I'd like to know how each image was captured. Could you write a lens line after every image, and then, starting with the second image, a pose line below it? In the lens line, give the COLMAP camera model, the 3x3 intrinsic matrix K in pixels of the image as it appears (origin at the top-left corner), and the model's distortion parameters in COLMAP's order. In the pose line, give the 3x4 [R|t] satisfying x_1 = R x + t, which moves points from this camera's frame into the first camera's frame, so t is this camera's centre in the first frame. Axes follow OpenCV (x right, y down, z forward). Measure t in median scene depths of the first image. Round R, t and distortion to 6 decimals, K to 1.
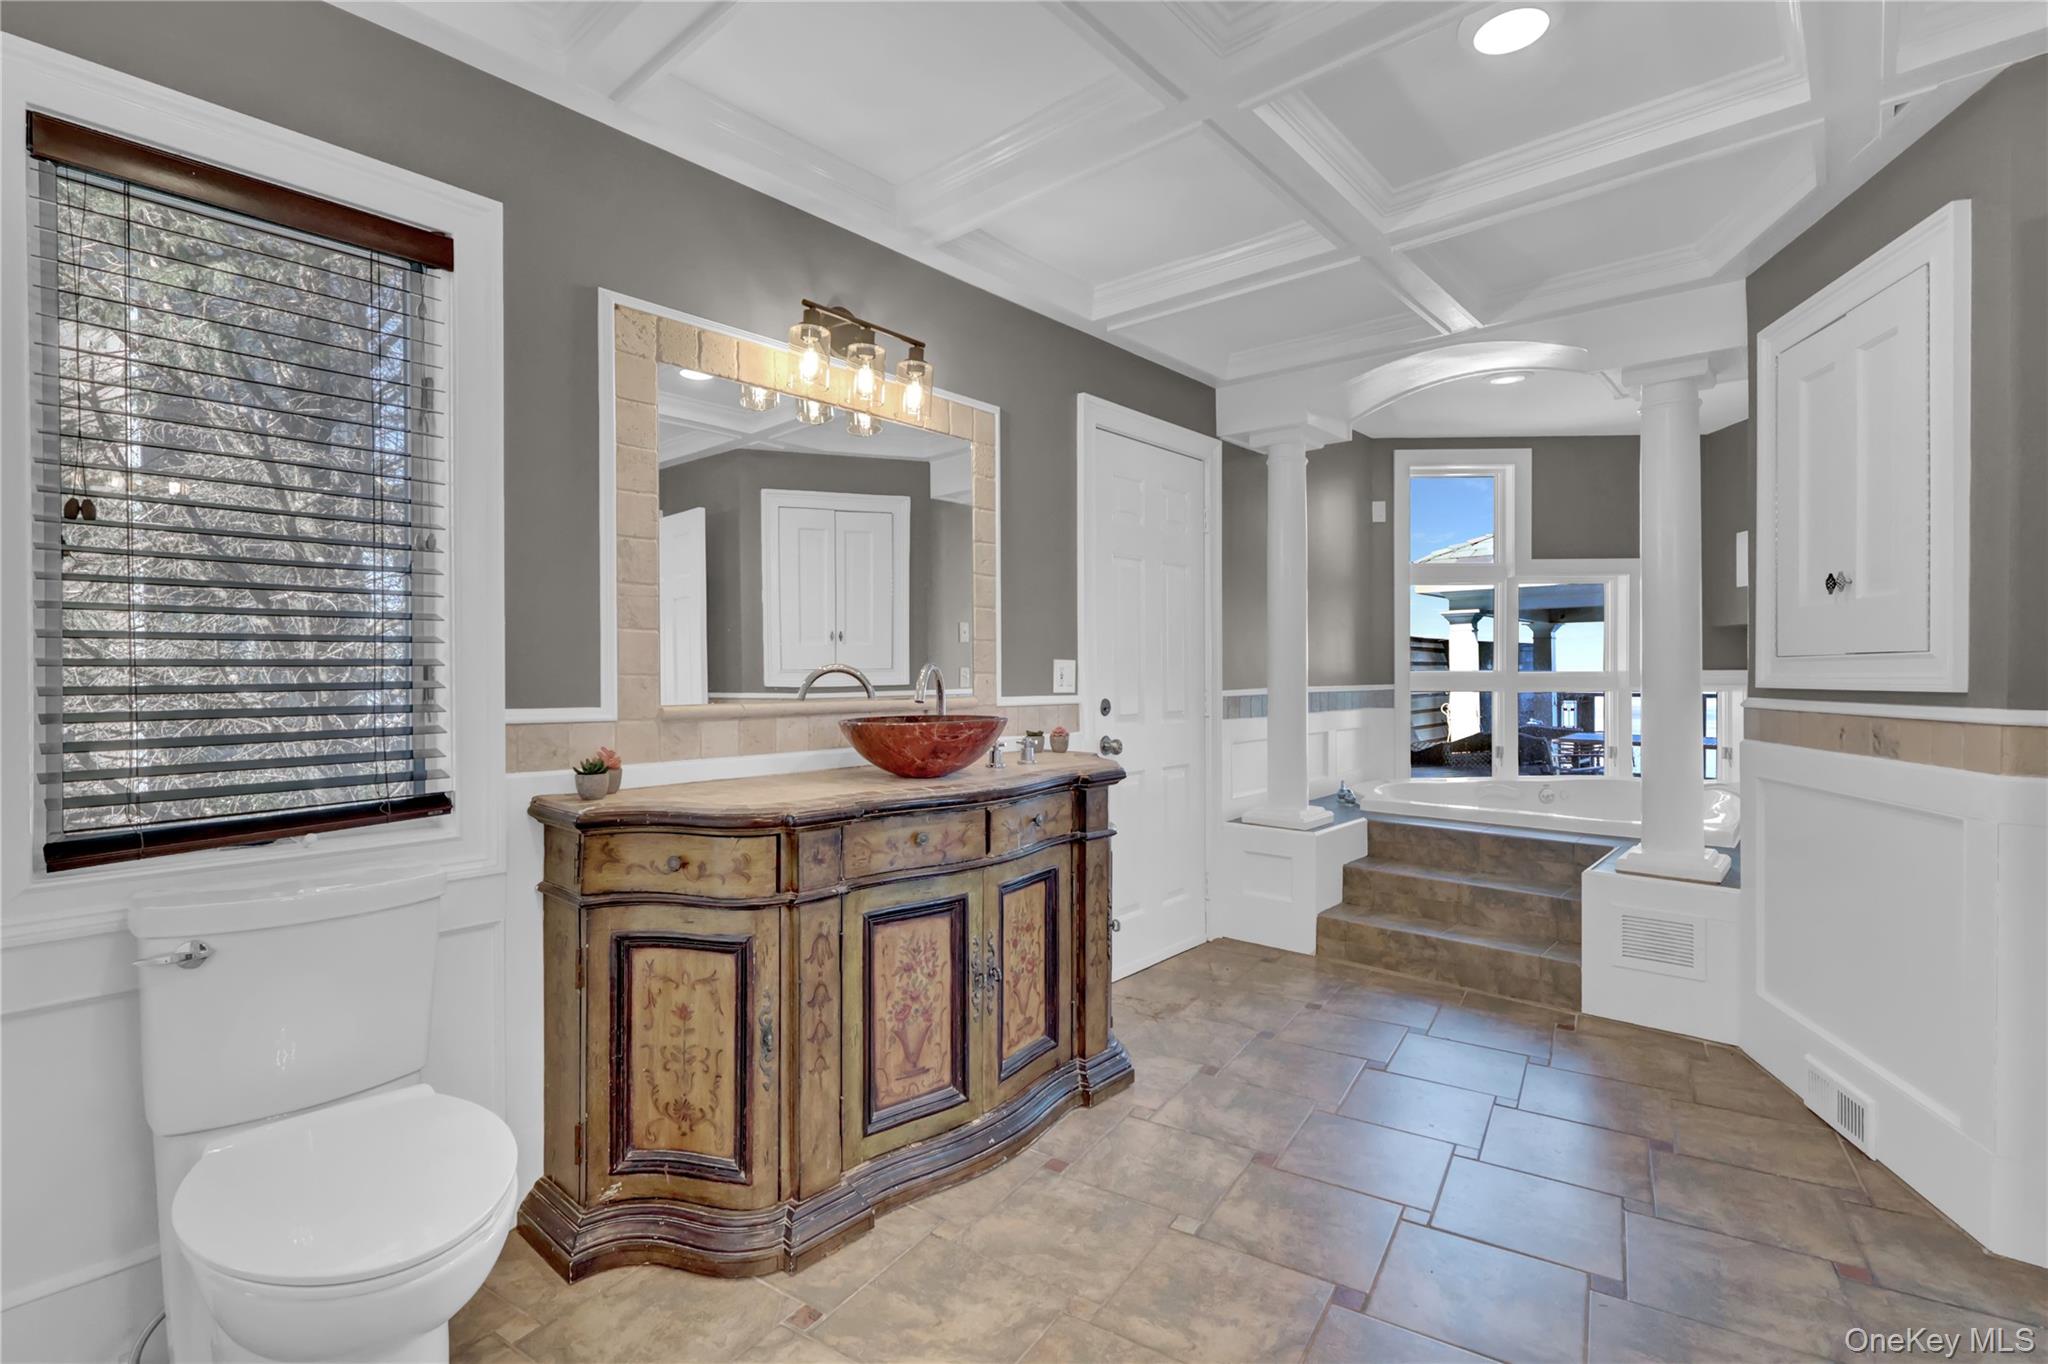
lens RADIAL K [[945.2, 0, 1028.0], [0, 945.2, 677.9], [0, 0, 1]] dist [-0.000423, 0.000251]
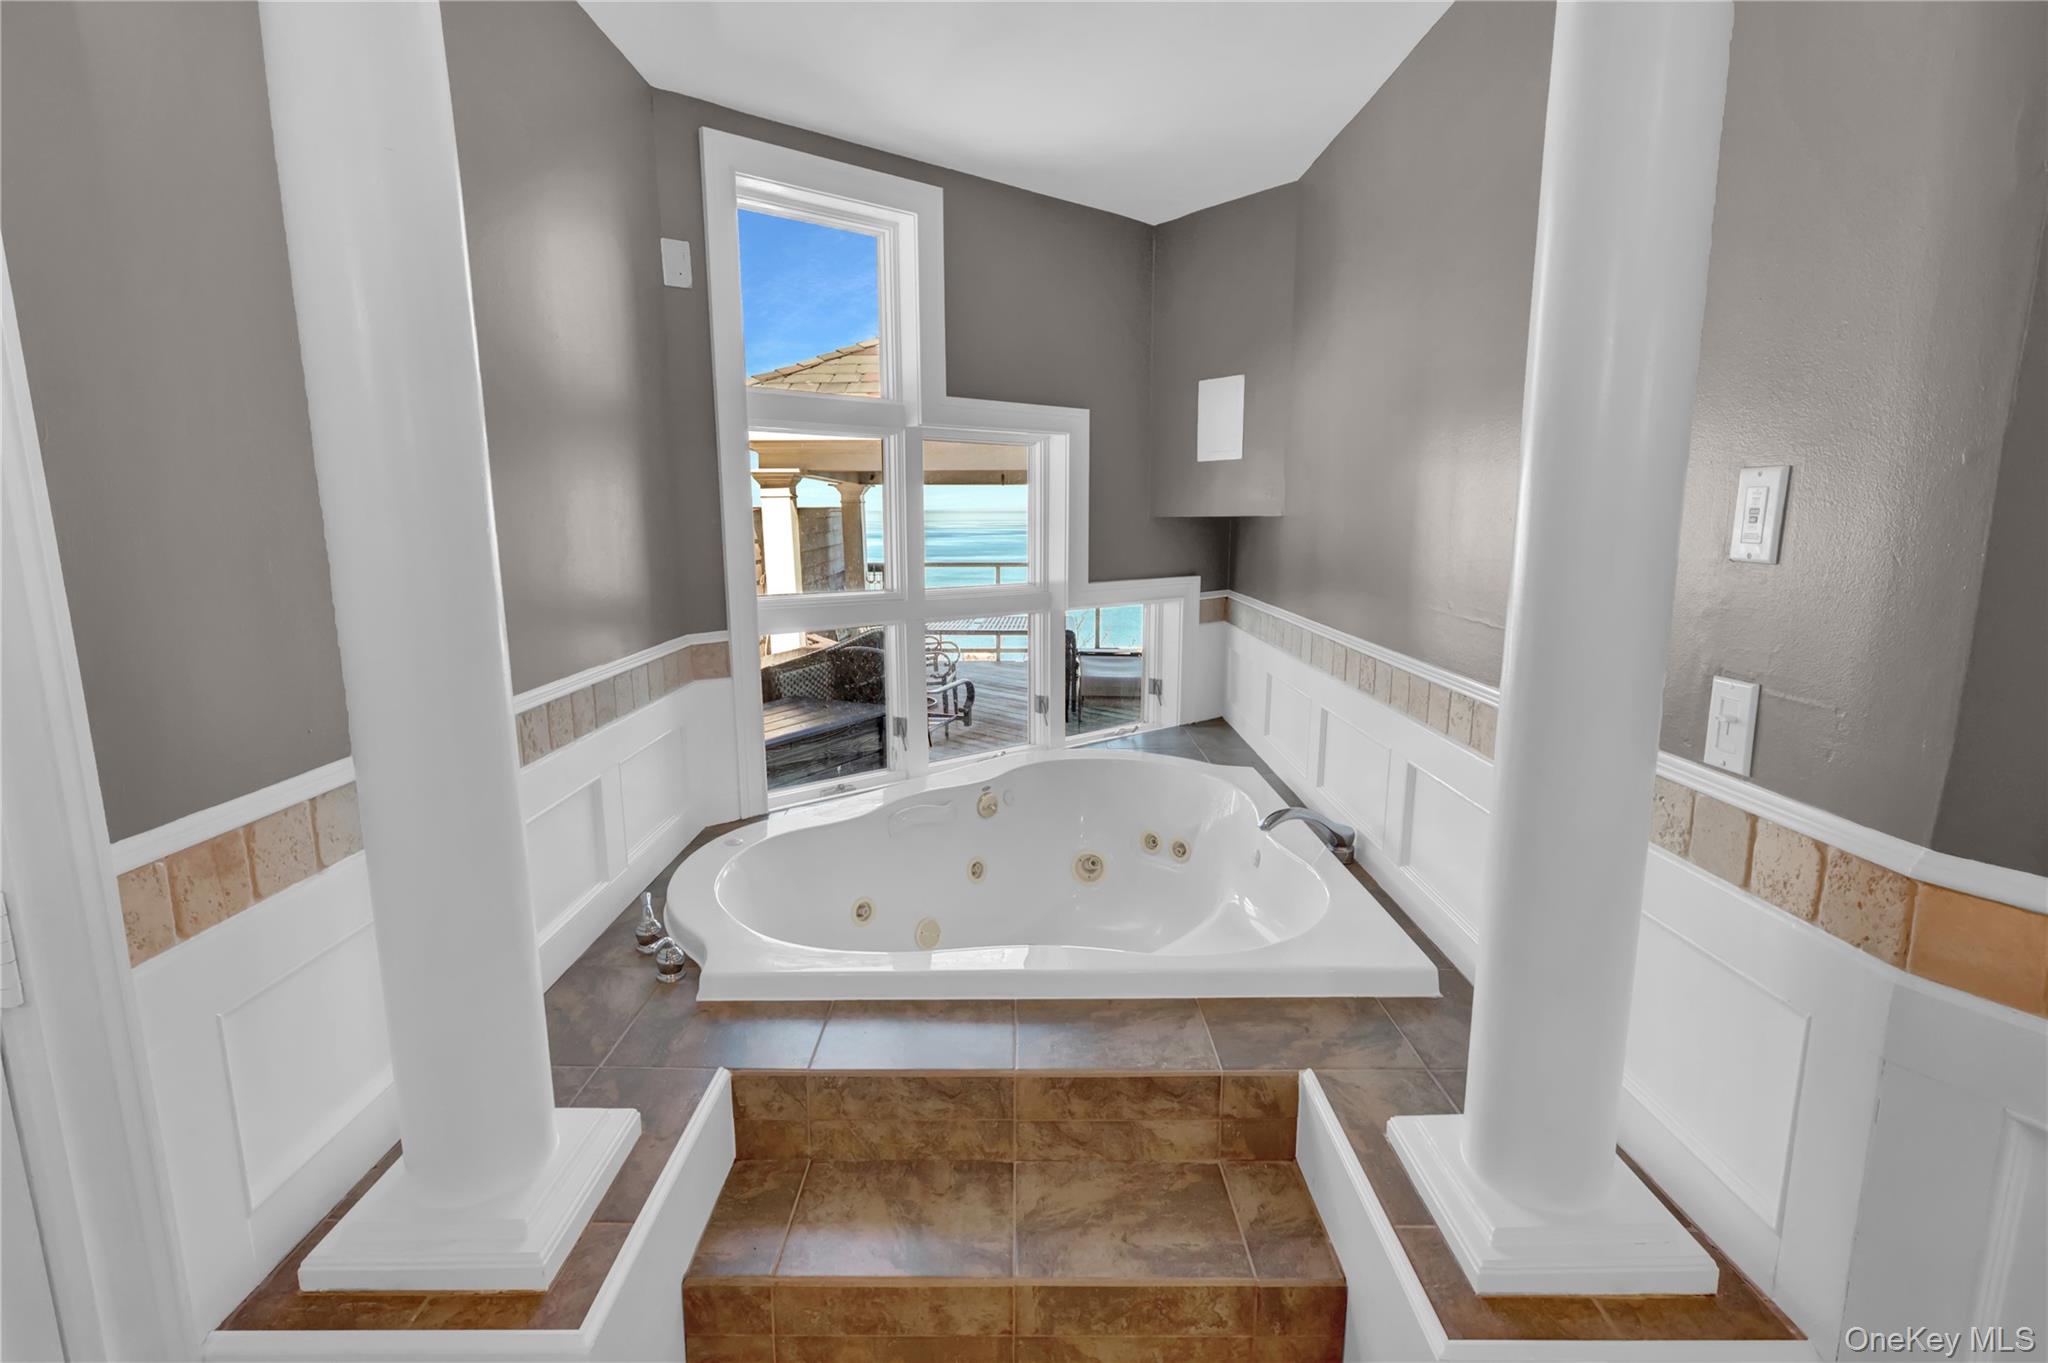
lens RADIAL K [[945.2, 0, 1028.0], [0, 945.2, 677.4], [0, 0, 1]] dist [-0.000423, 0.000251]
pose [[0.740517, -0.112263, 0.662595, 0.403619], [0.003482, 0.986576, 0.163264, -0.120363], [-0.672029, -0.118593, 0.730967, 1.244307]]
